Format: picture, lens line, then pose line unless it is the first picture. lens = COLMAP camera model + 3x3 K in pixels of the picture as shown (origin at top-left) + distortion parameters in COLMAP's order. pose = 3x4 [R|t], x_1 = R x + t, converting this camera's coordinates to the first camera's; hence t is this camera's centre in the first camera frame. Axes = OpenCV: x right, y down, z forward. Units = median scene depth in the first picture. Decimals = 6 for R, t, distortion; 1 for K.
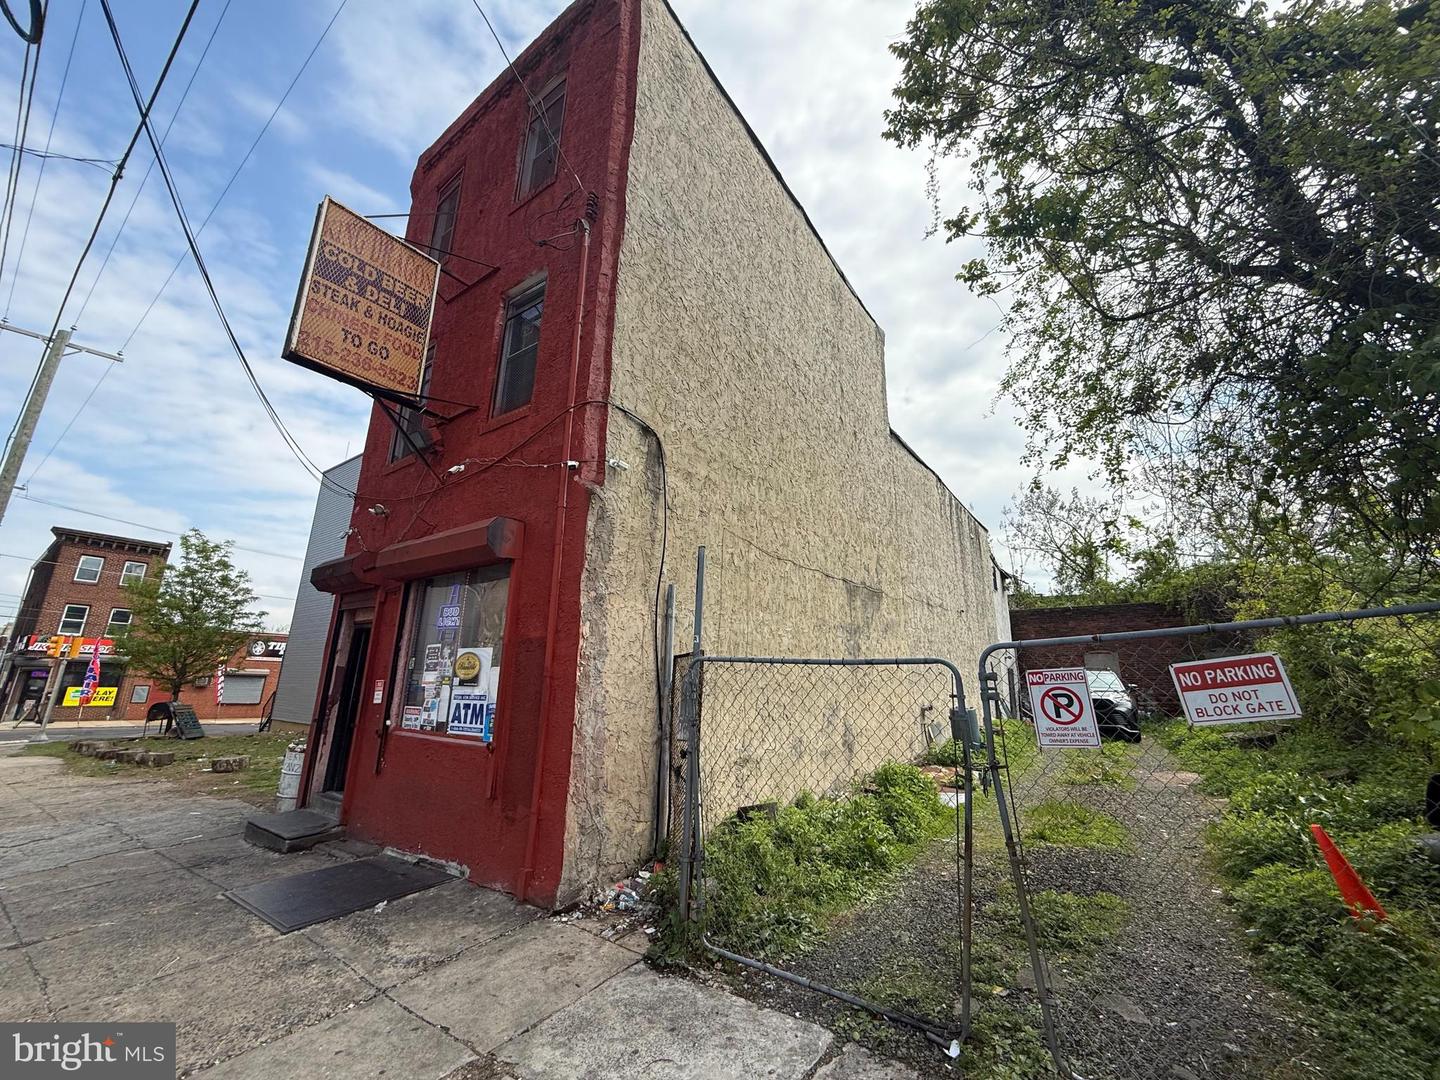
lens RADIAL K [[573.9, 0, 720.2], [0, 573.9, 537.5], [0, 0, 1]] dist [0.001167, 0.000378]
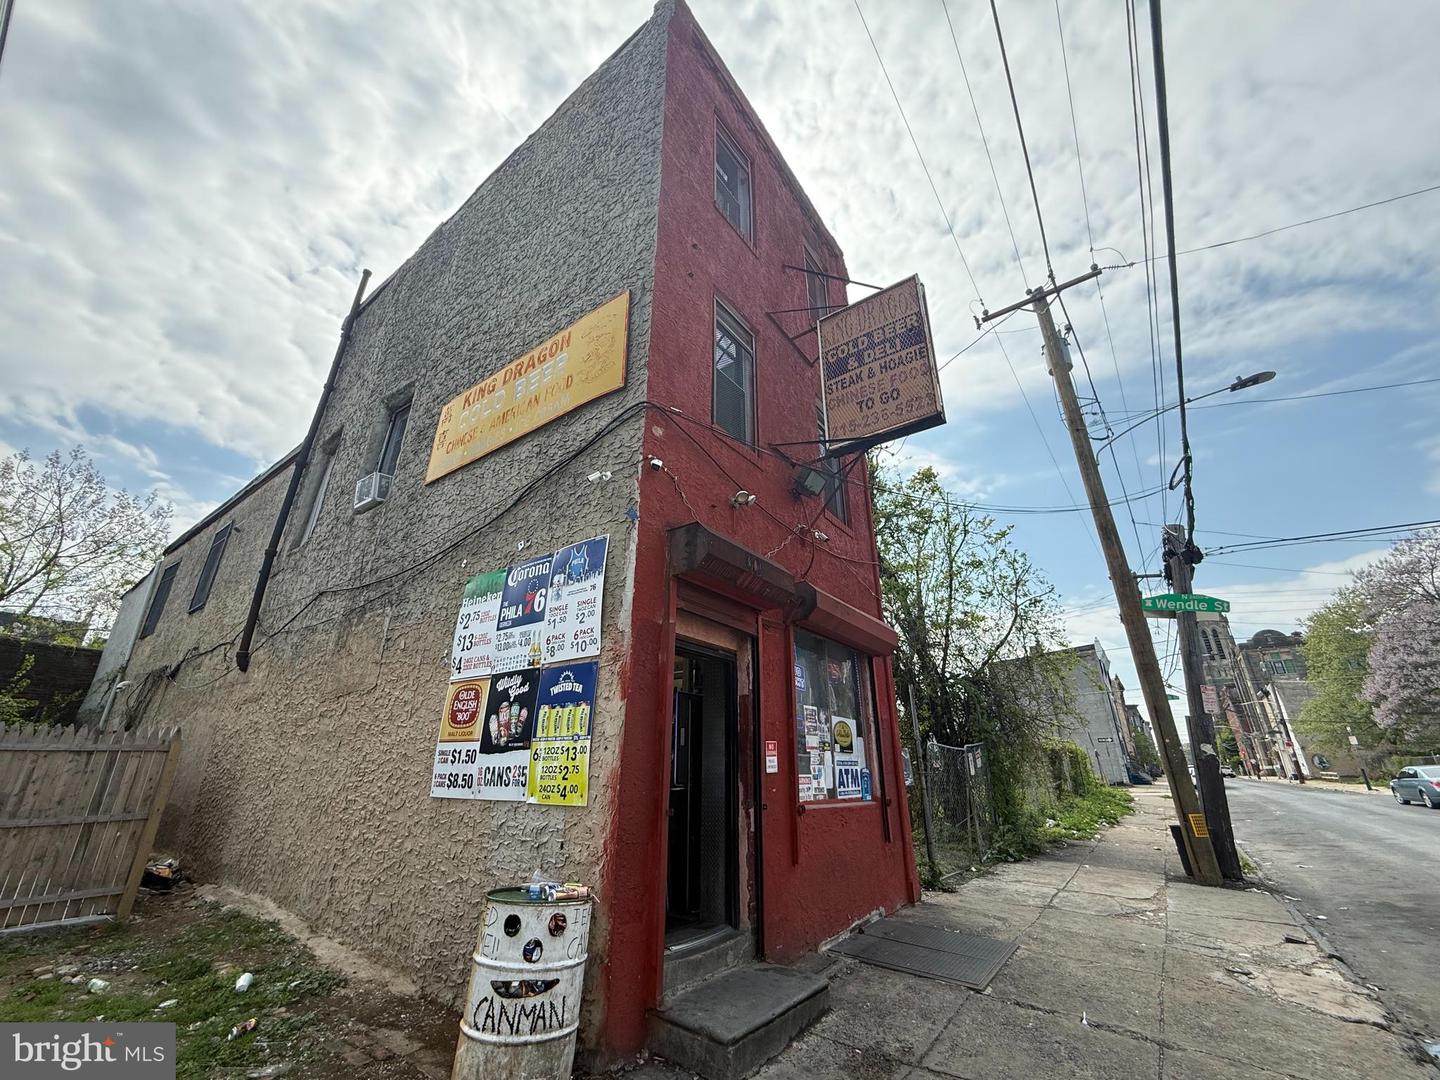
lens RADIAL K [[573.9, 0, 719.4], [0, 573.9, 537.9], [0, 0, 1]] dist [0.001167, 0.000378]
pose [[-0.001704, 0.365995, 0.930615, -1.625129], [-0.256992, 0.899200, -0.354110, 0.340341], [-0.966412, -0.239764, 0.092526, 1.230463]]
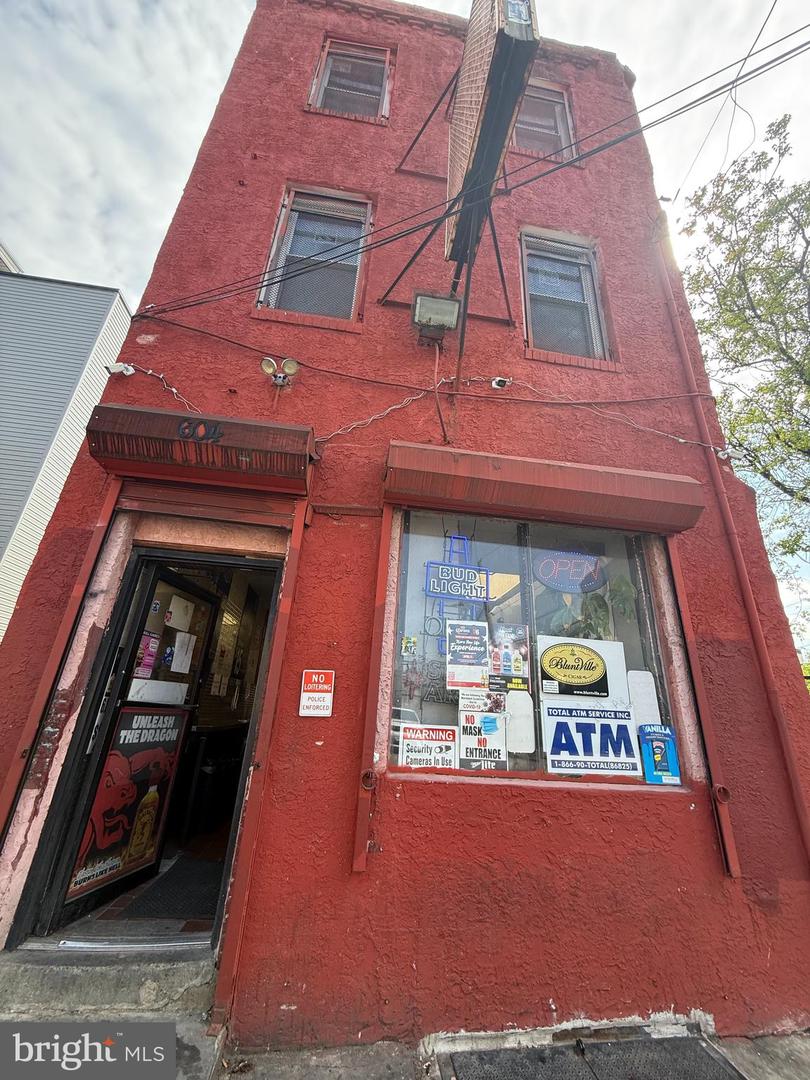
lens RADIAL K [[430.4, 0, 406.1], [0, 430.4, 537.3], [0, 0, 1]] dist [0.001167, 0.000378]
pose [[0.717579, 0.281337, 0.637127, -0.949474], [-0.215335, 0.959582, -0.181198, 0.216304], [-0.662353, -0.007172, 0.749157, 0.760434]]
